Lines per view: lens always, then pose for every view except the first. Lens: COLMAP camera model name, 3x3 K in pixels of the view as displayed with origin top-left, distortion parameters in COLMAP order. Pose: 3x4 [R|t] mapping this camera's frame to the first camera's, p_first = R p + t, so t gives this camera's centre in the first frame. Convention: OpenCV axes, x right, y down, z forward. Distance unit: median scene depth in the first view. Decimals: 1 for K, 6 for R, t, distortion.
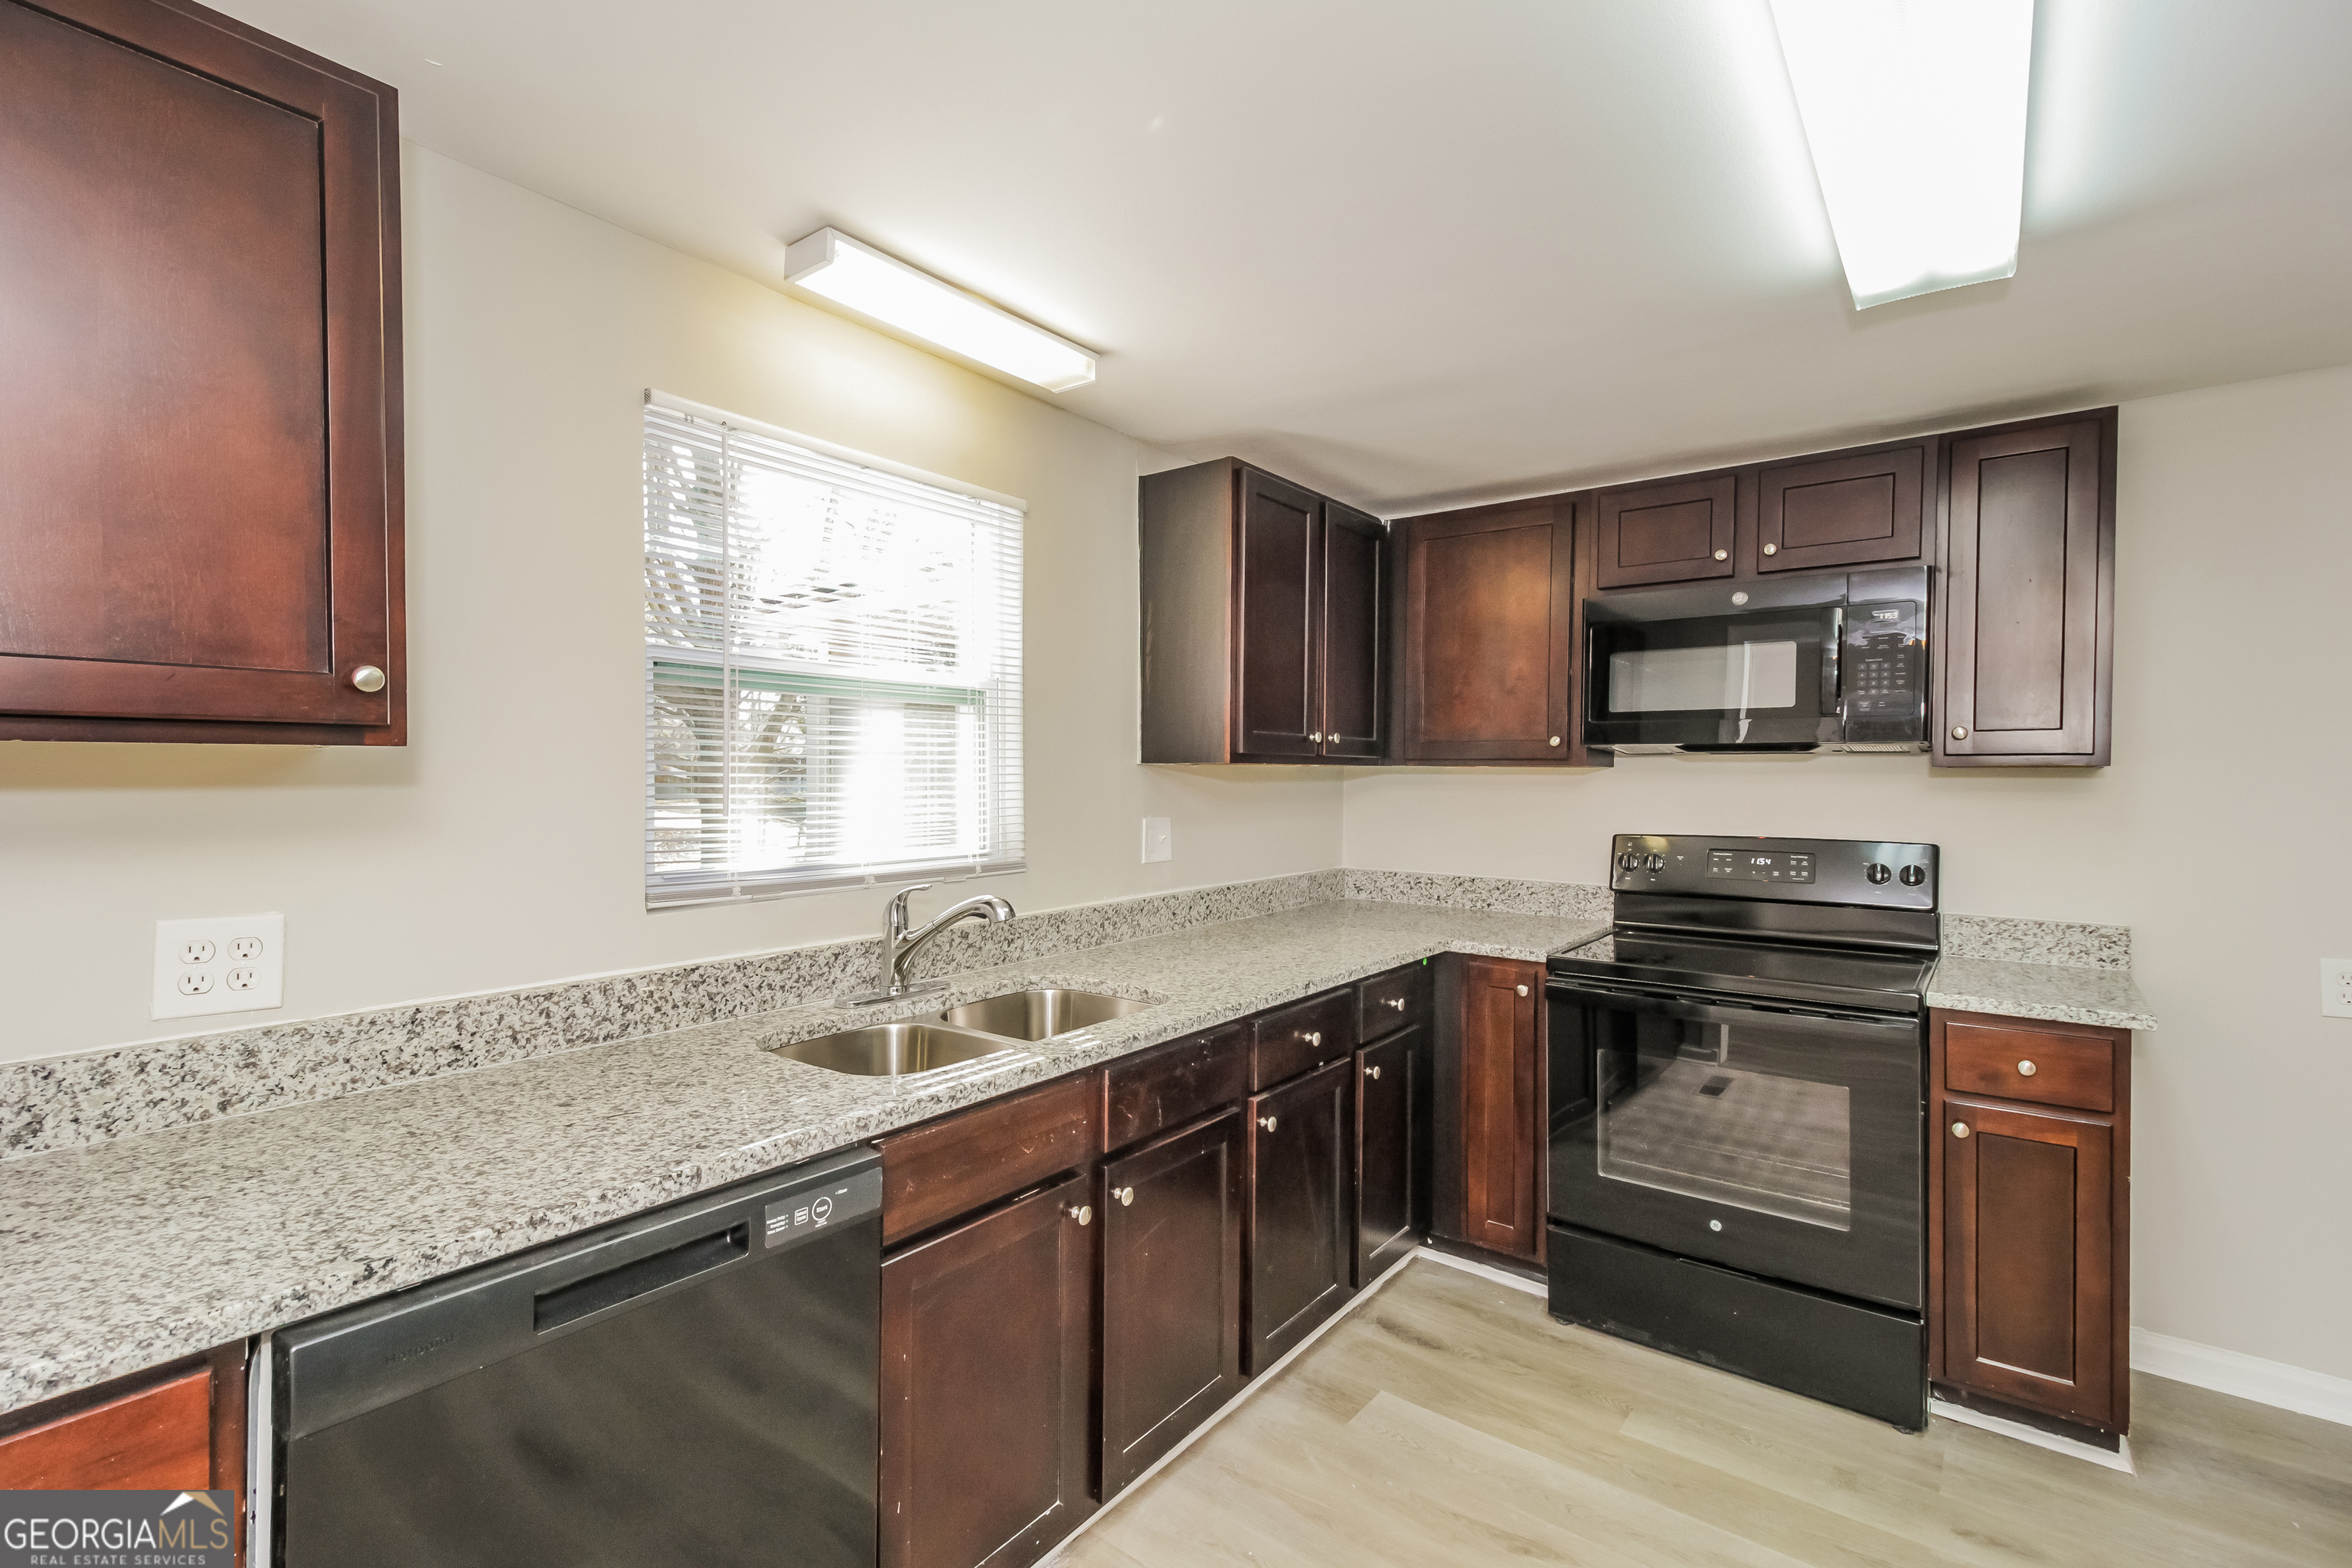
lens RADIAL K [[1065.6, 0, 1176.0], [0, 1065.6, 784.0], [0, 0, 1]] dist [0.003098, -0.000674]
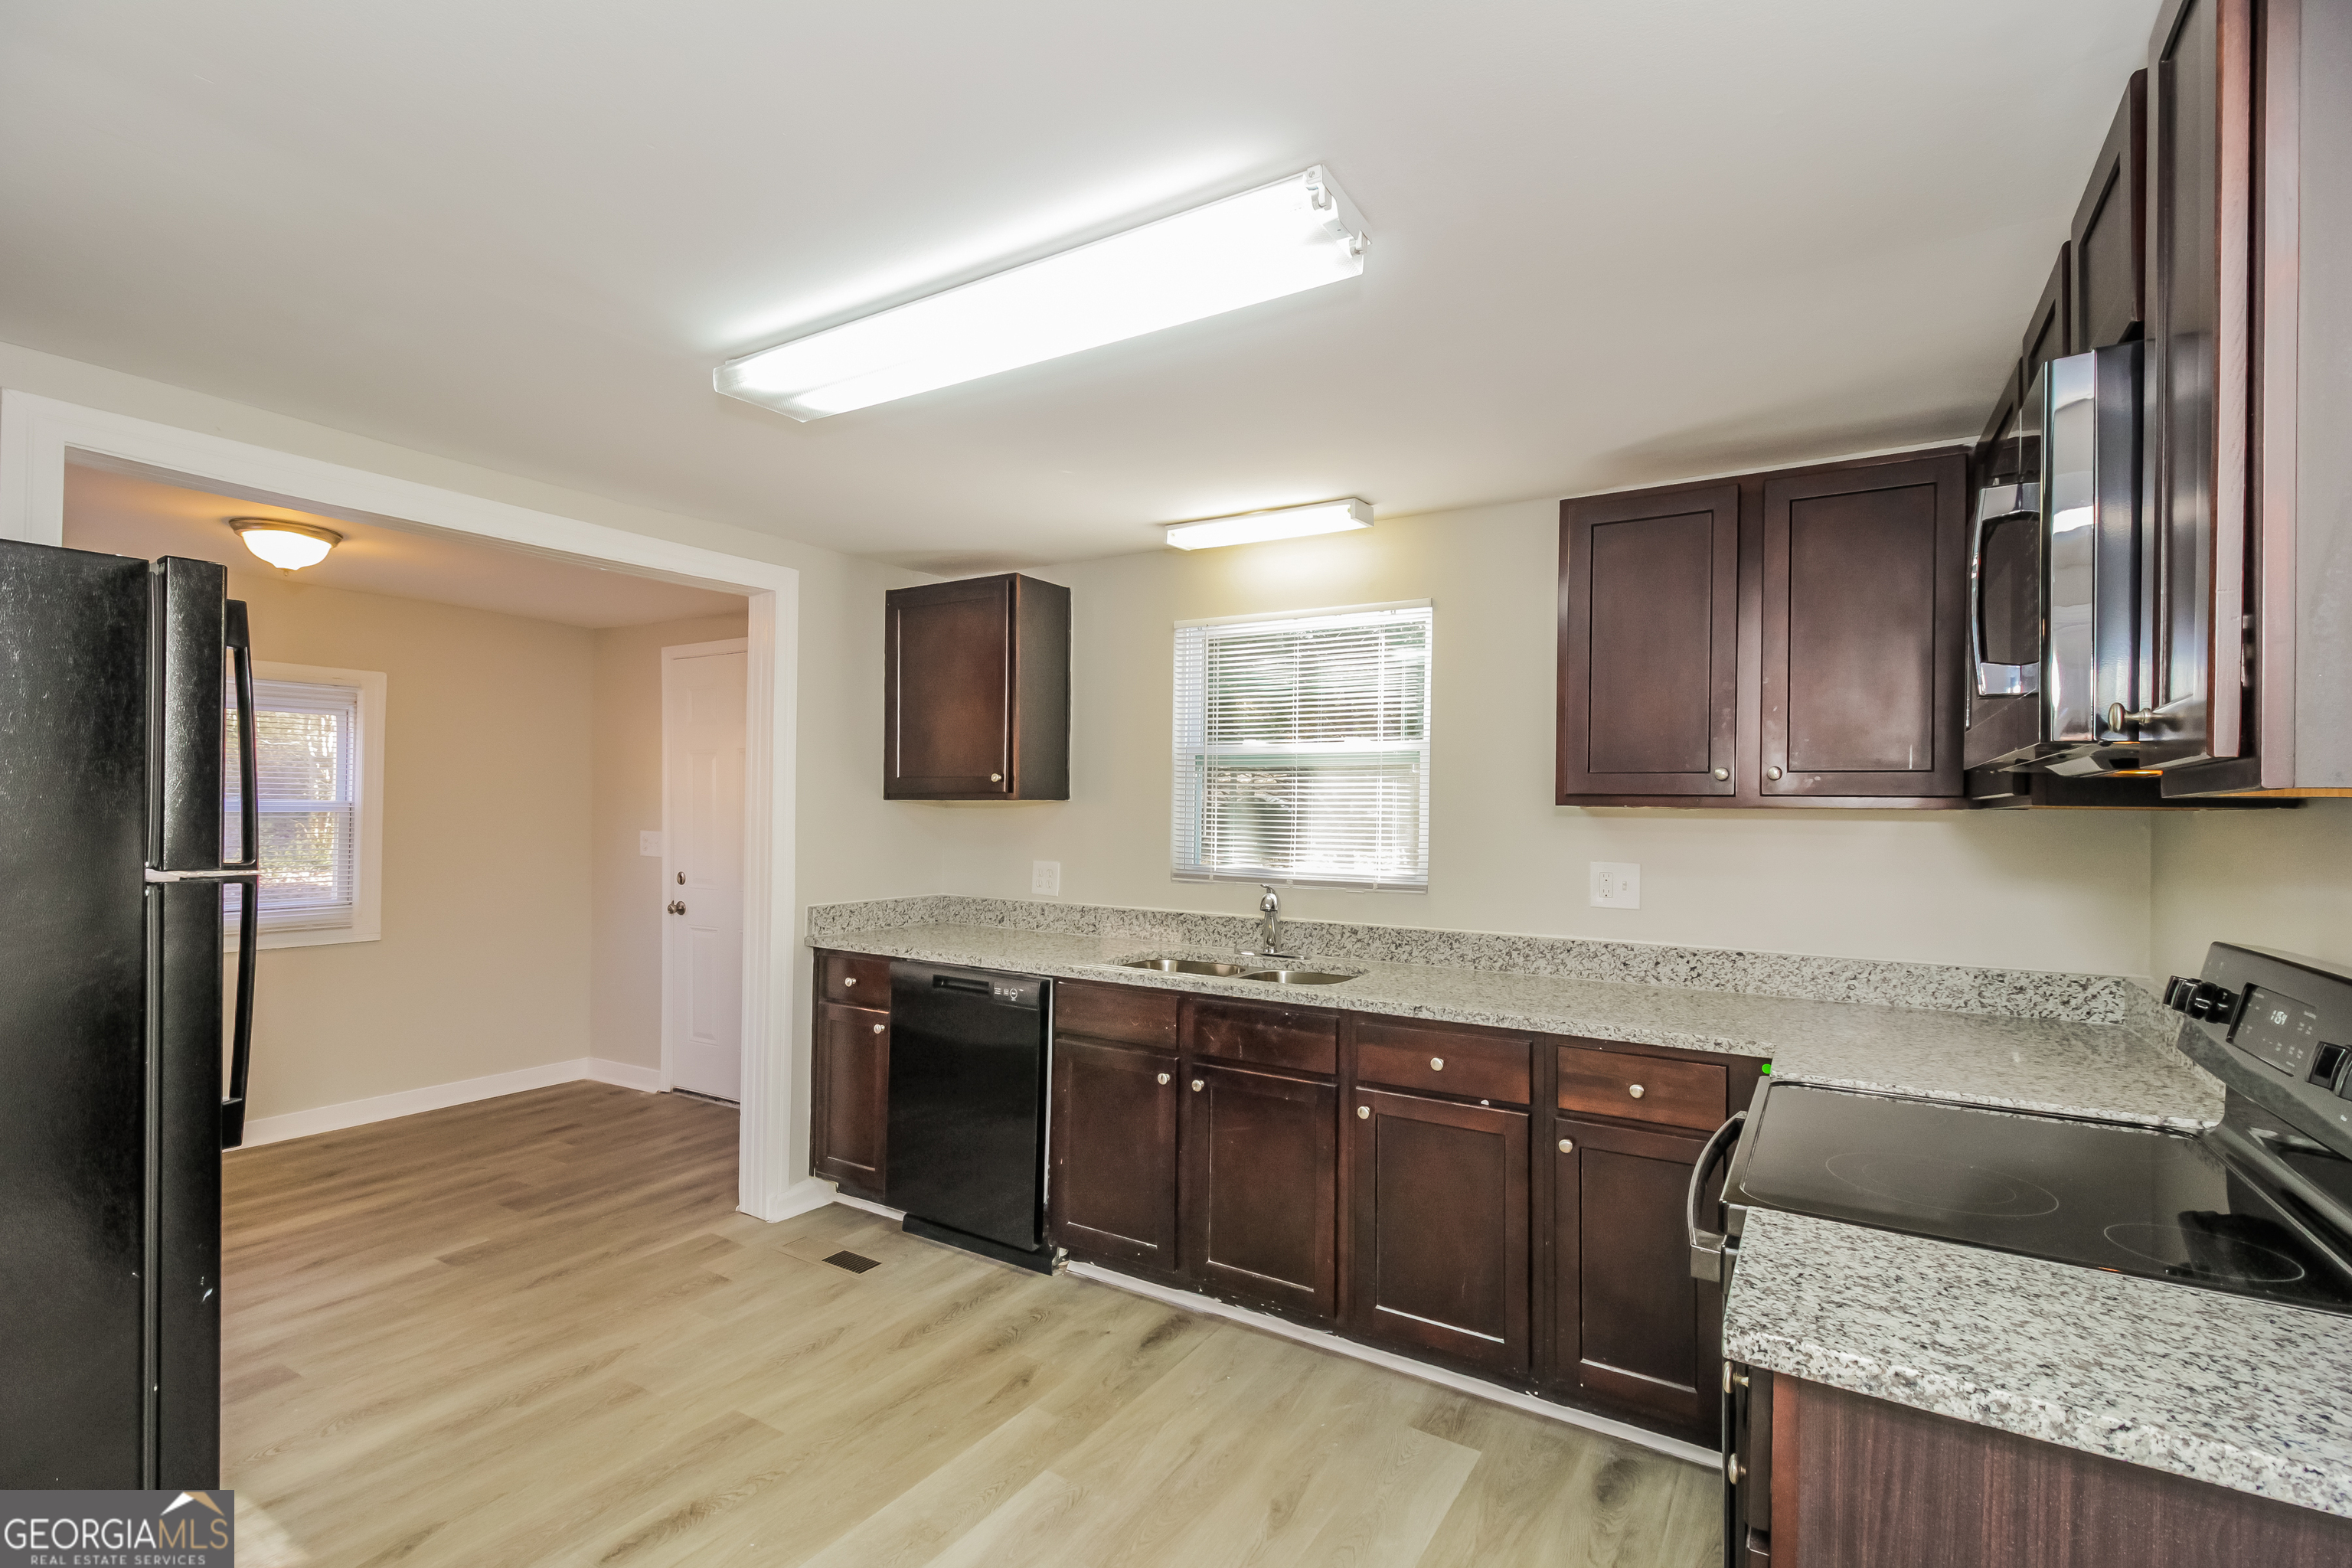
lens RADIAL K [[1076.0, 0, 1163.8], [0, 1076.0, 810.5], [0, 0, 1]] dist [0.000892, -0.000878]
pose [[0.092064, -0.004178, -0.995744, 1.190803], [-0.025275, 0.999659, -0.006531, 0.000099], [0.995432, 0.025769, 0.091927, 0.631868]]
